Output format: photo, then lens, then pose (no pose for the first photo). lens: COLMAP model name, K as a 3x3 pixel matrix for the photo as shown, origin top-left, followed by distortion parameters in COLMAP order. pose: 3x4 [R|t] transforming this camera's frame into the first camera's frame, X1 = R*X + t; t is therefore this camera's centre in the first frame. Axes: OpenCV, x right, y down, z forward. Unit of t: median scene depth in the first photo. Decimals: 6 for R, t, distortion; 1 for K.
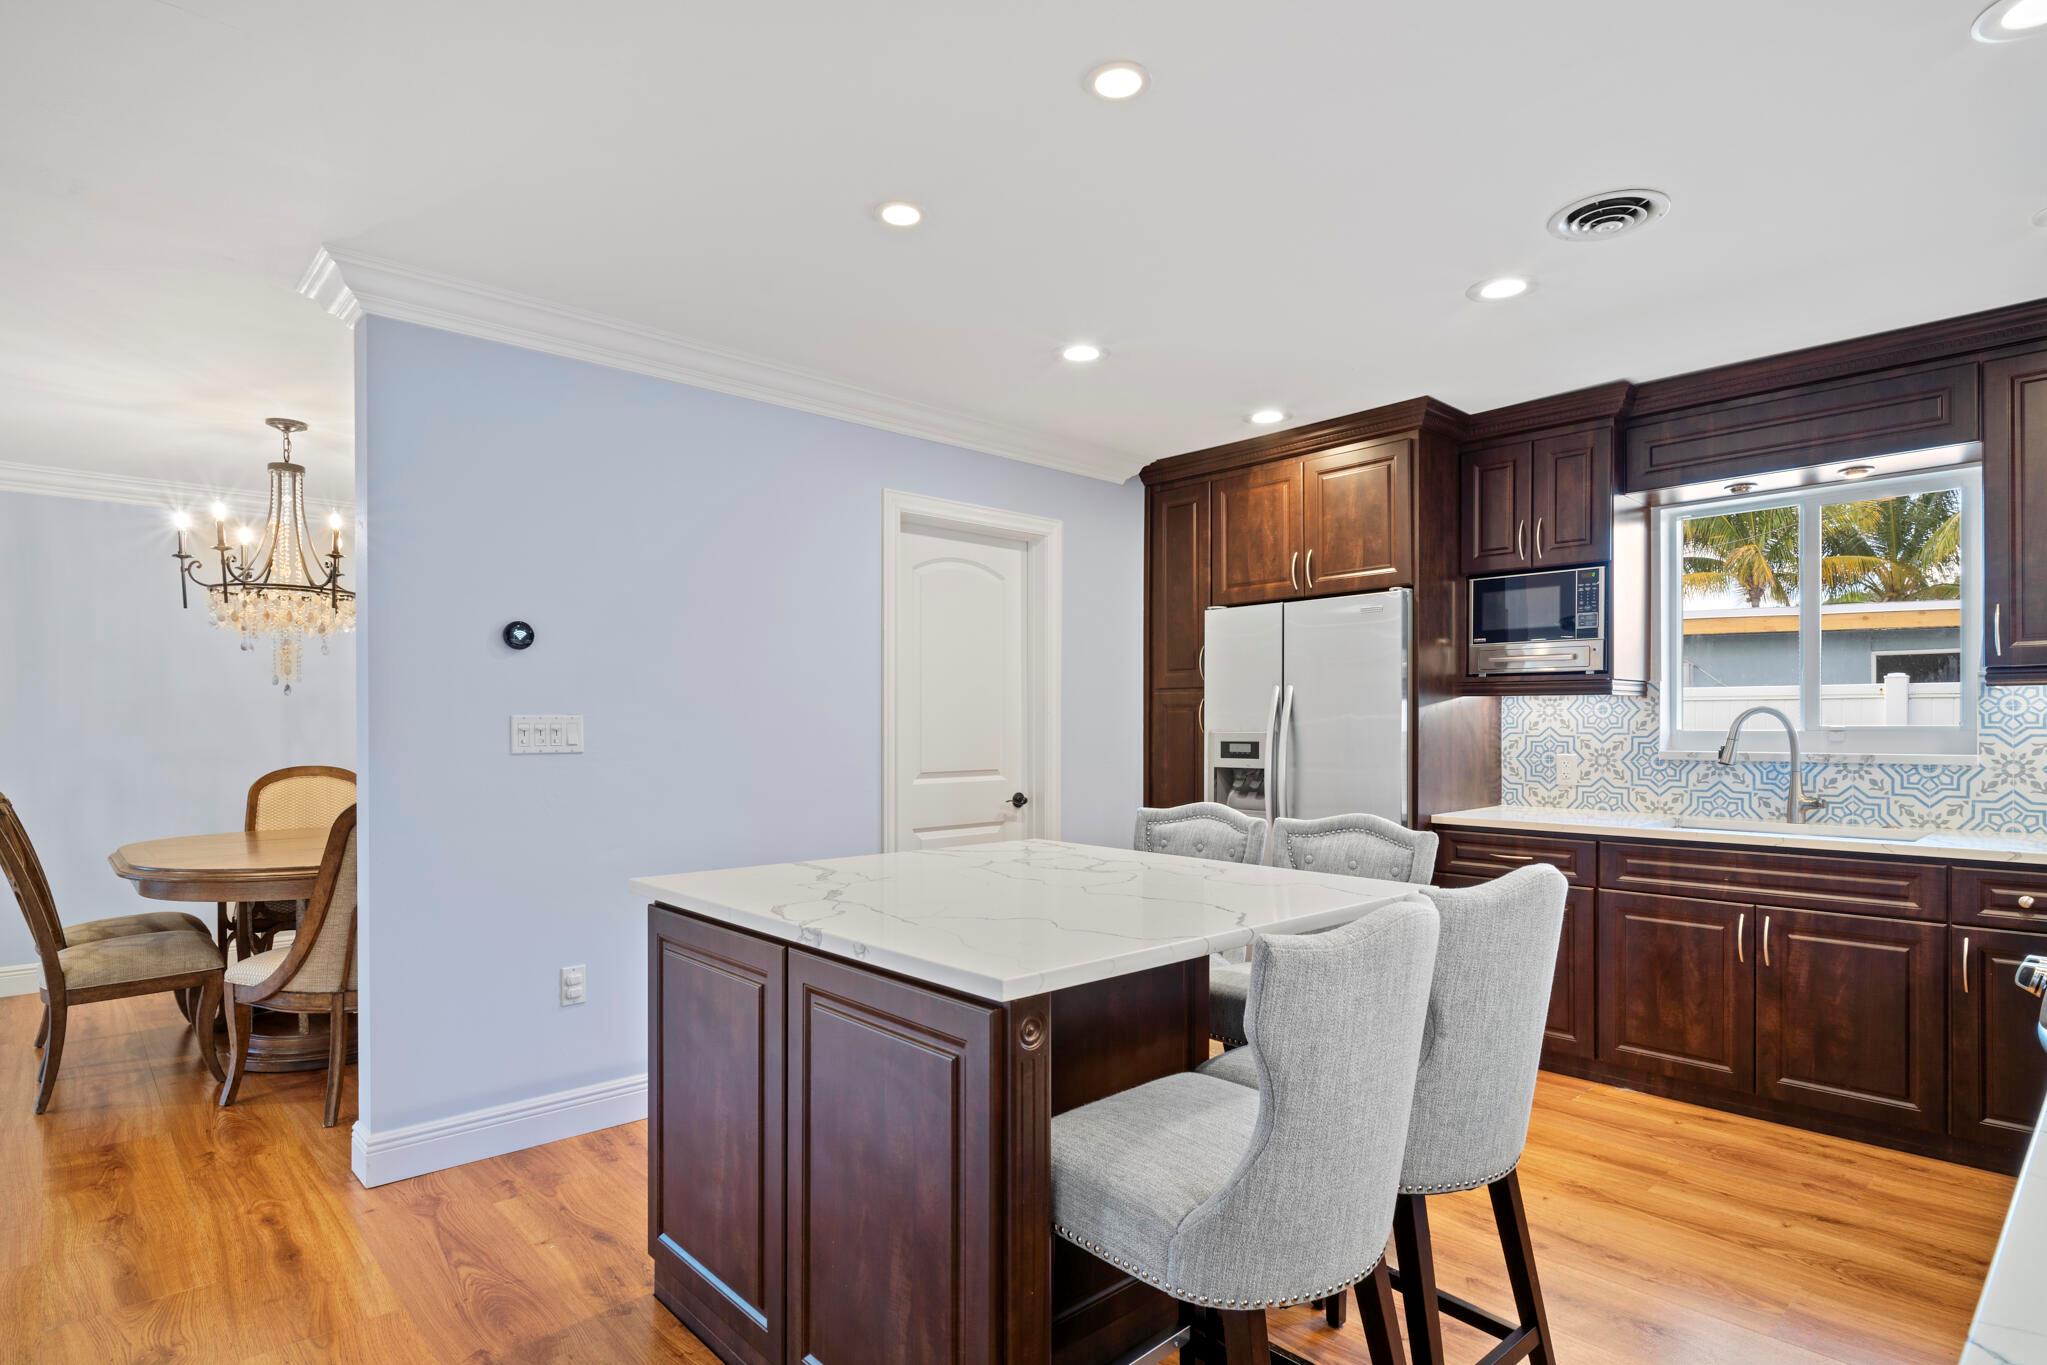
lens RADIAL K [[1065.2, 0, 1022.3], [0, 1065.2, 724.3], [0, 0, 1]] dist [-0.003152, -0.000217]
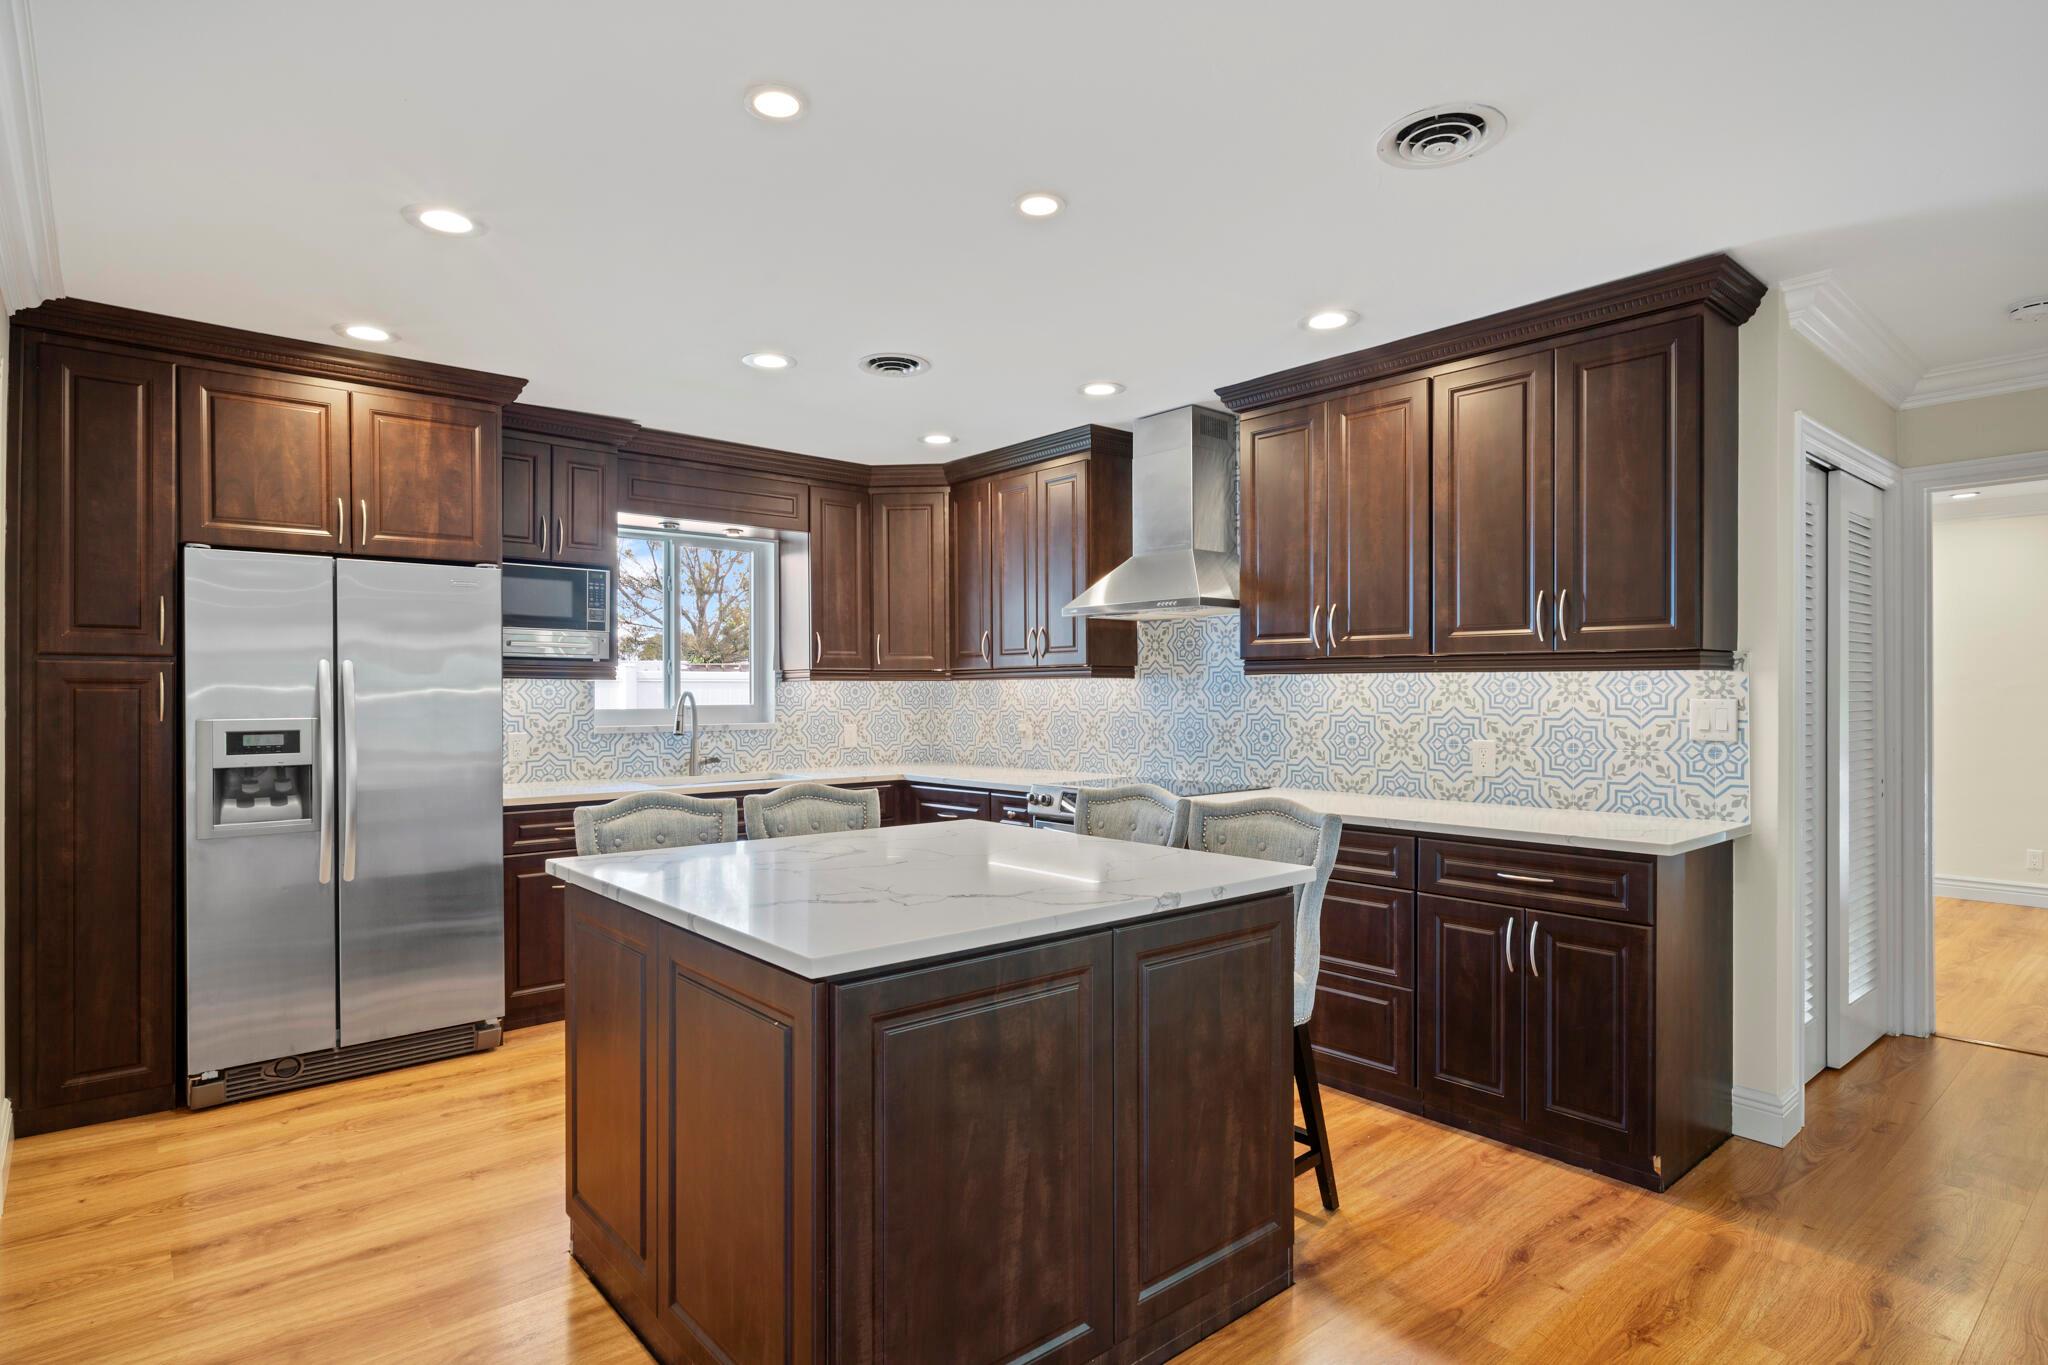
lens RADIAL K [[1061.9, 0, 1022.6], [0, 1061.9, 692.3], [0, 0, 1]] dist [-0.005774, -0.000814]
pose [[0.029007, 0.003269, 0.999574, -0.582080], [0.000353, 0.999995, -0.003281, -0.009814], [-0.999579, 0.000448, 0.029006, 0.485088]]
